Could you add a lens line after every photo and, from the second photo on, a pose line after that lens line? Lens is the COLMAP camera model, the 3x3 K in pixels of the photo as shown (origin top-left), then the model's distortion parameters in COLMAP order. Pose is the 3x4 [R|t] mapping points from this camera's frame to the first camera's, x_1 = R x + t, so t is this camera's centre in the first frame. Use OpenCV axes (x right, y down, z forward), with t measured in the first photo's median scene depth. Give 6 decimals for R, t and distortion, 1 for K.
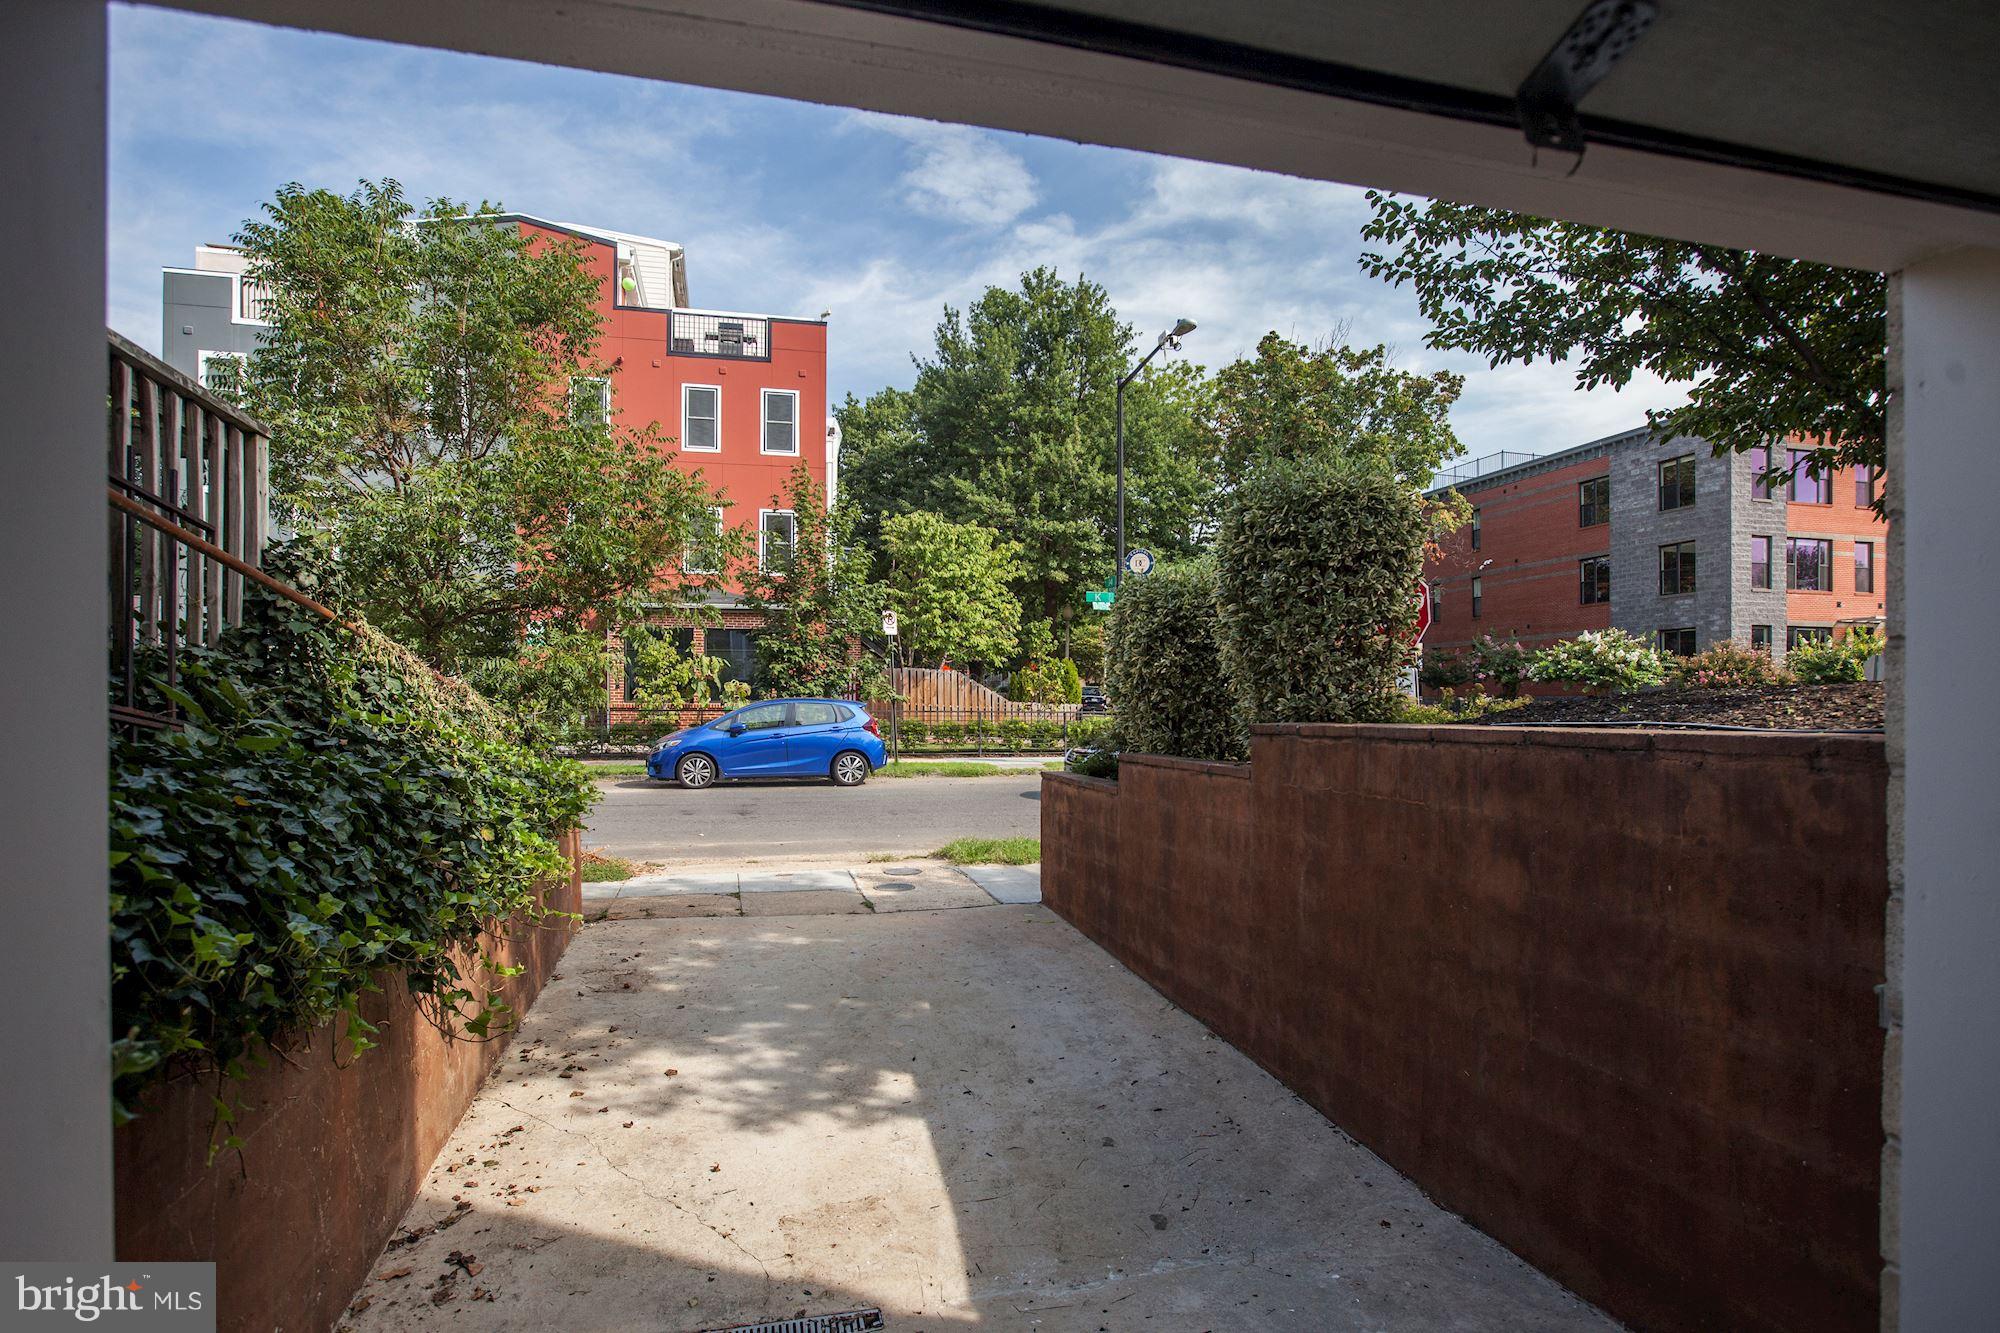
lens RADIAL K [[950.8, 0, 998.8], [0, 950.8, 679.9], [0, 0, 1]] dist [-0.065621, 0.025583]
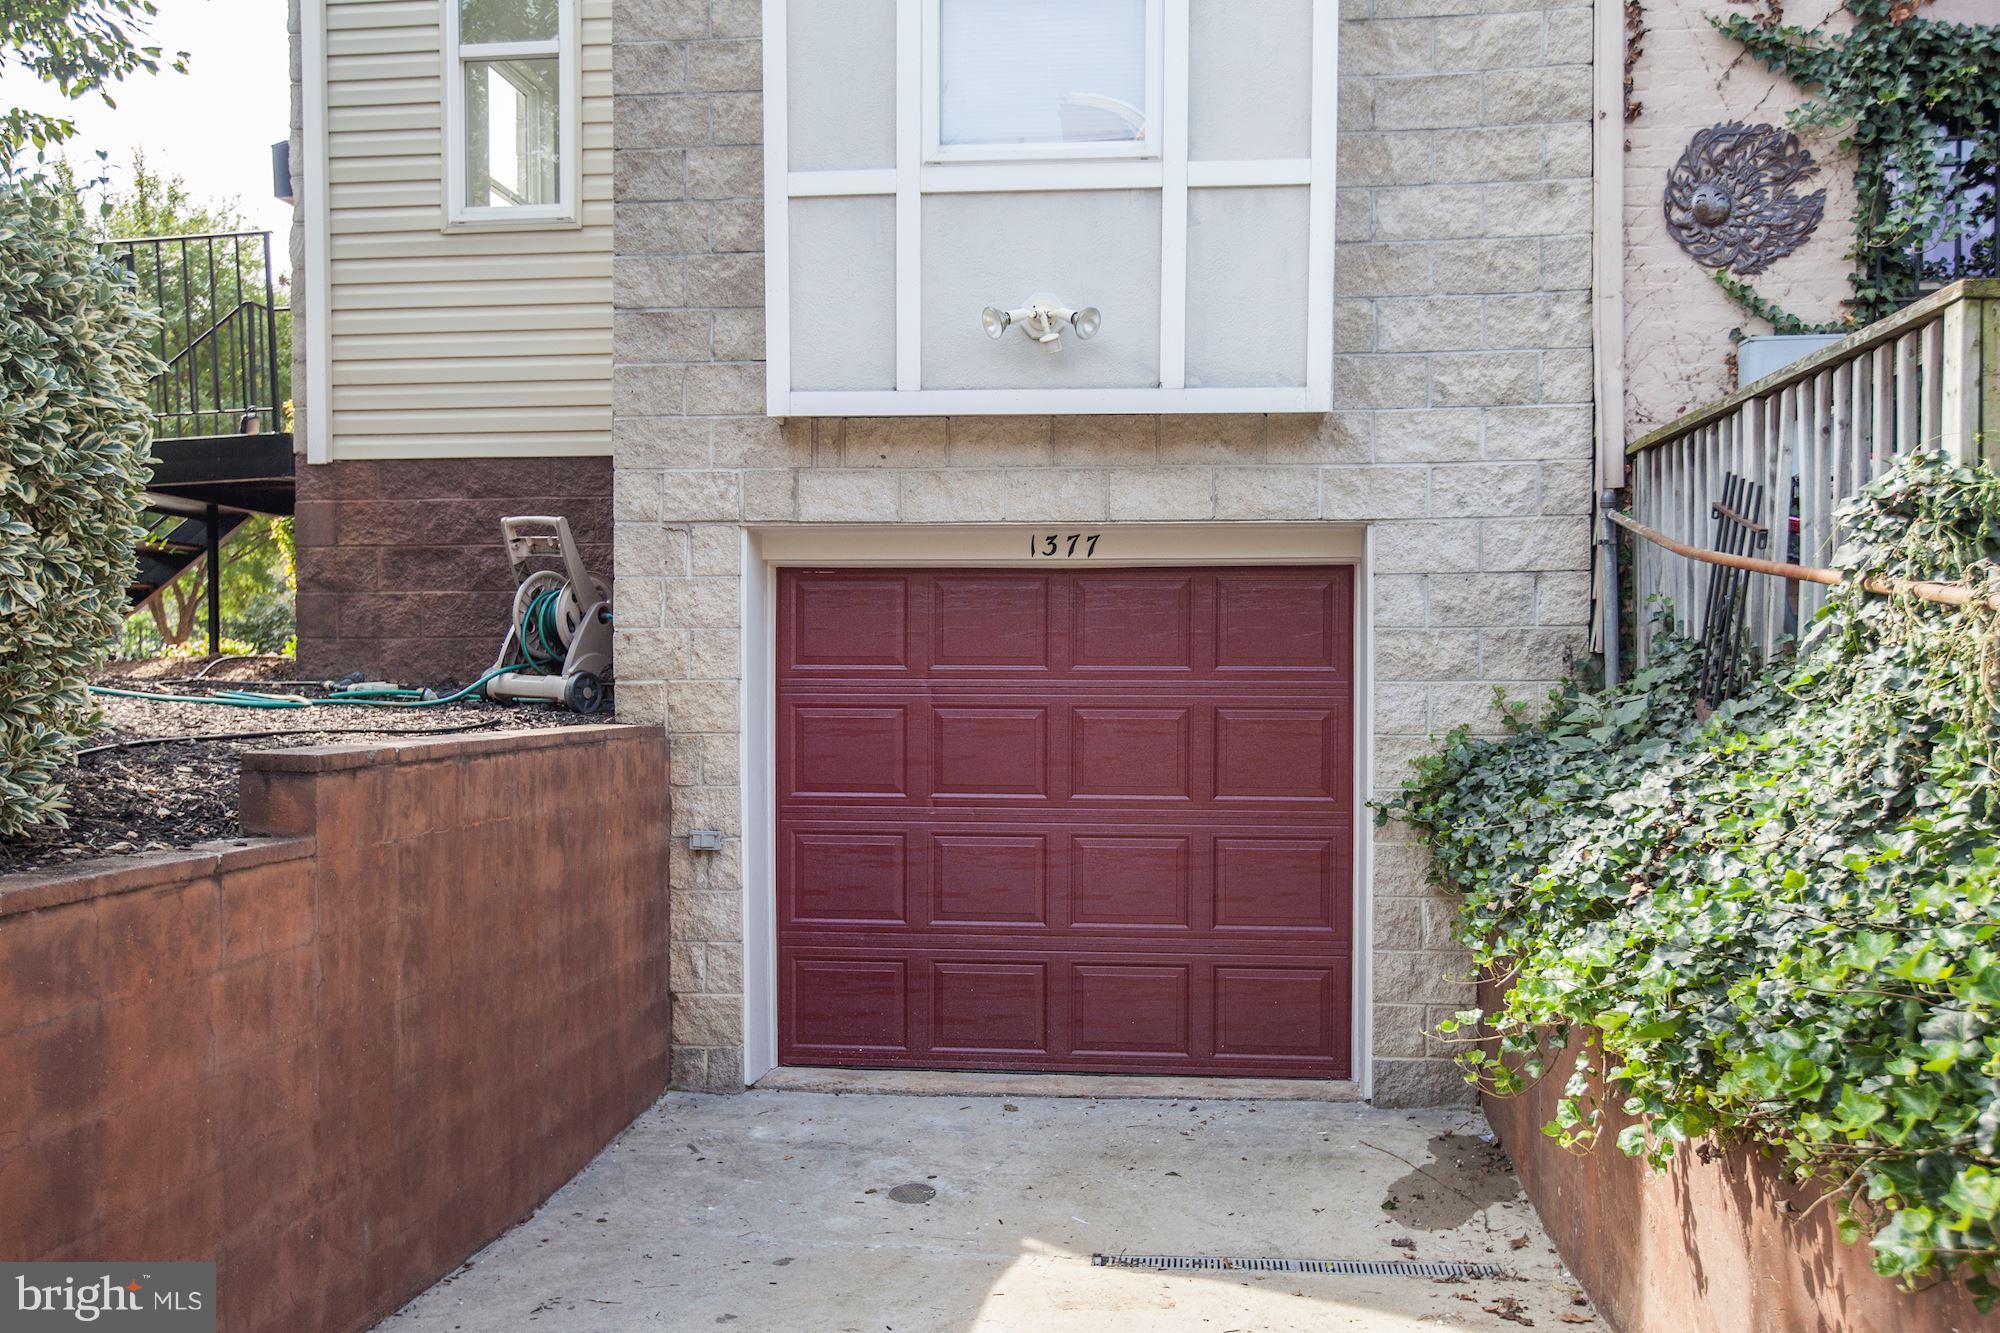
lens RADIAL K [[1483.8, 0, 1000.0], [0, 1483.8, 666.5], [0, 0, 1]] dist [0.000713, 0.000284]
pose [[-0.925441, 0.014096, 0.378628, -0.282159], [-0.001310, 0.999183, -0.040400, 0.019304], [-0.378889, -0.037884, -0.924667, 1.082739]]
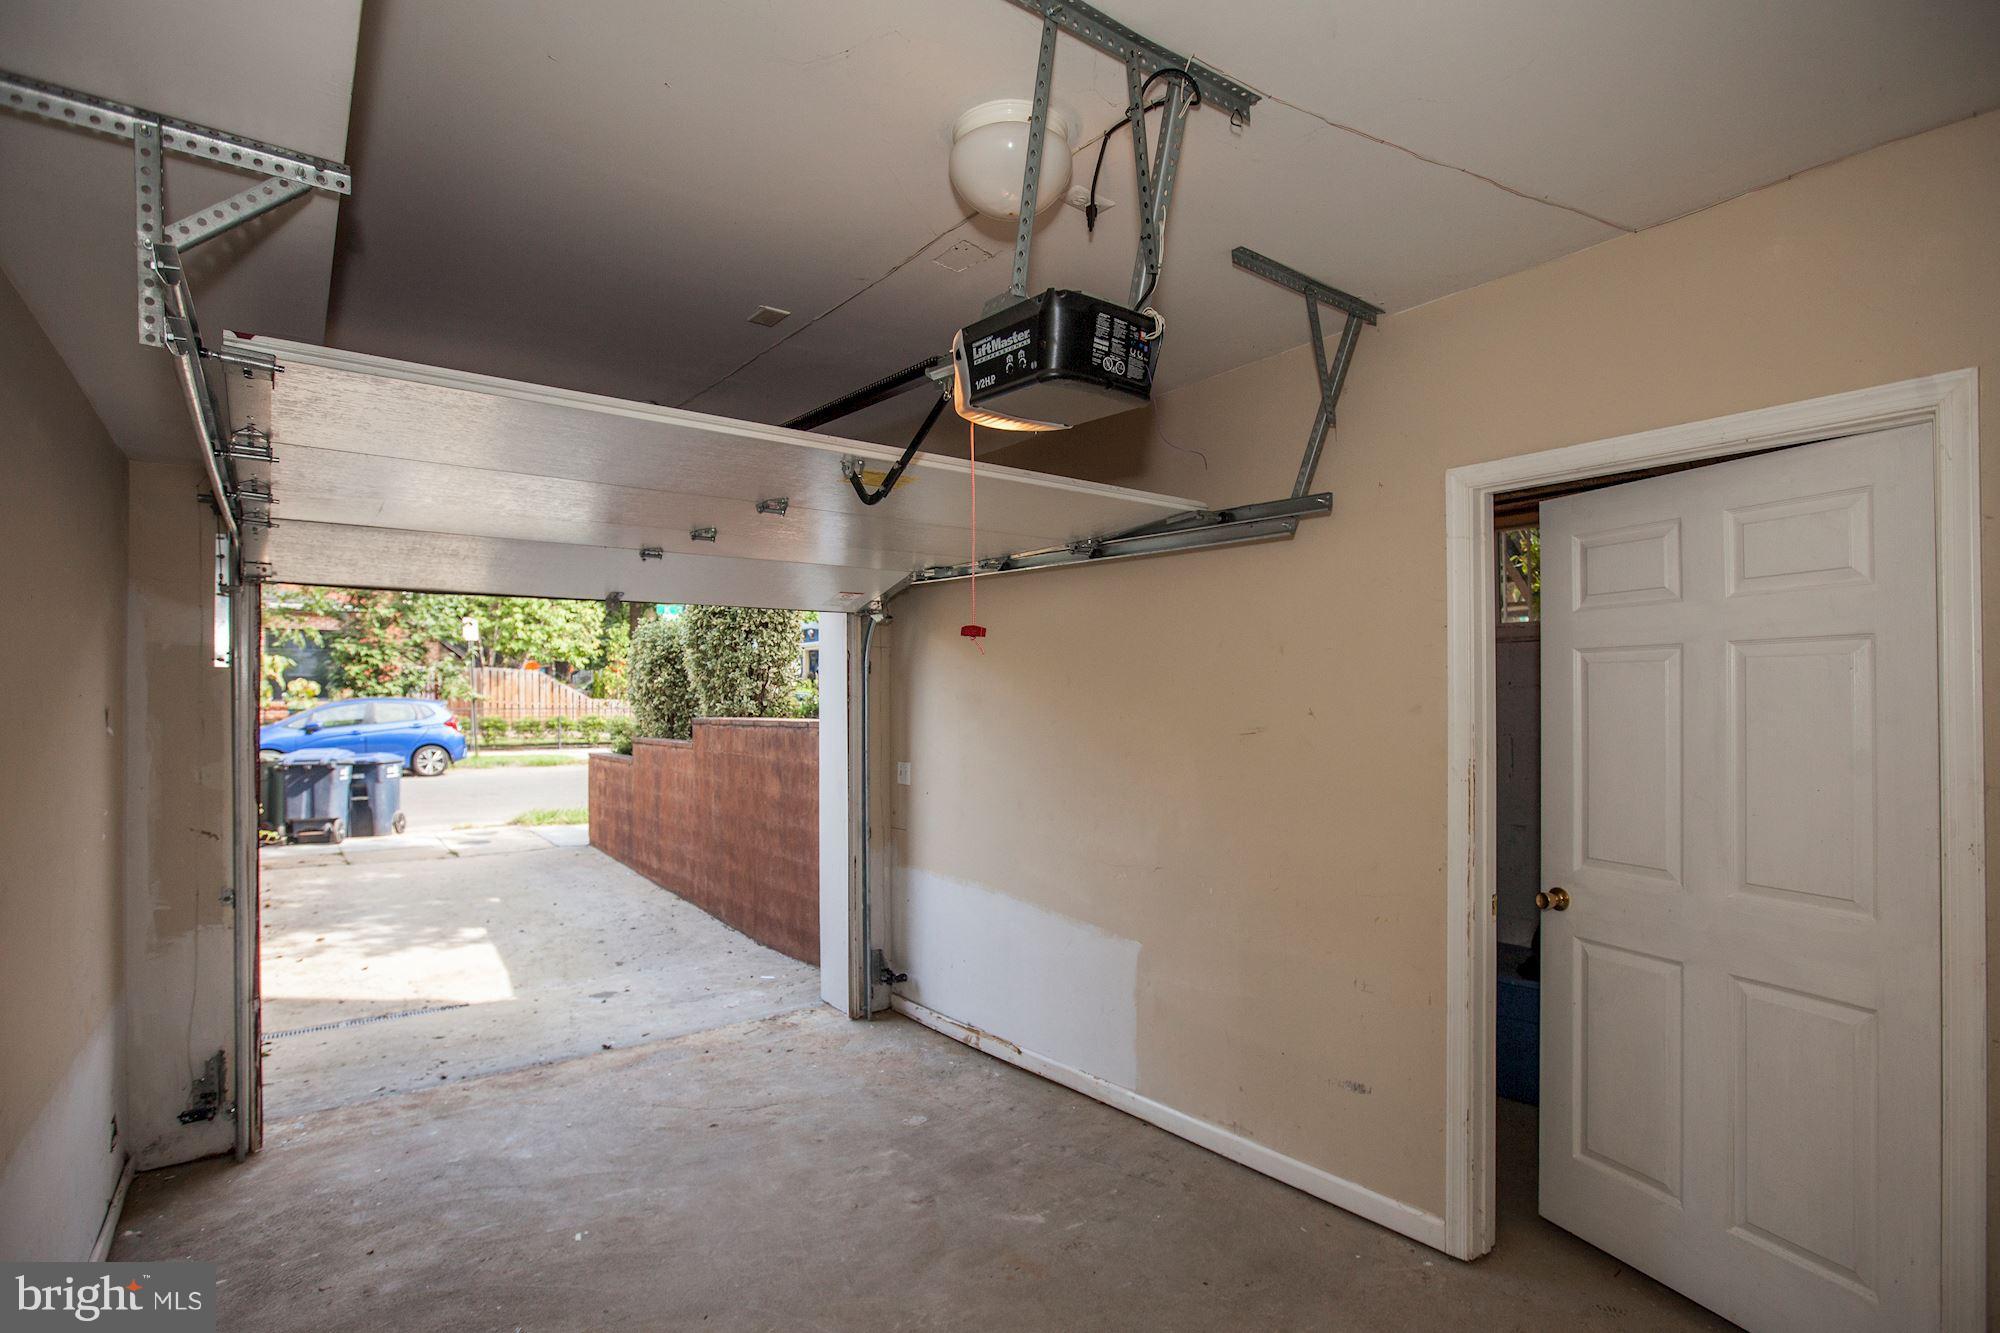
lens RADIAL K [[950.8, 0, 998.8], [0, 950.8, 679.9], [0, 0, 1]] dist [-0.065621, 0.025583]
pose [[0.920337, 0.002830, 0.391117, 0.064152], [-0.005665, 0.999965, 0.006096, -0.026537], [-0.391086, -0.007826, 0.920321, -0.575046]]
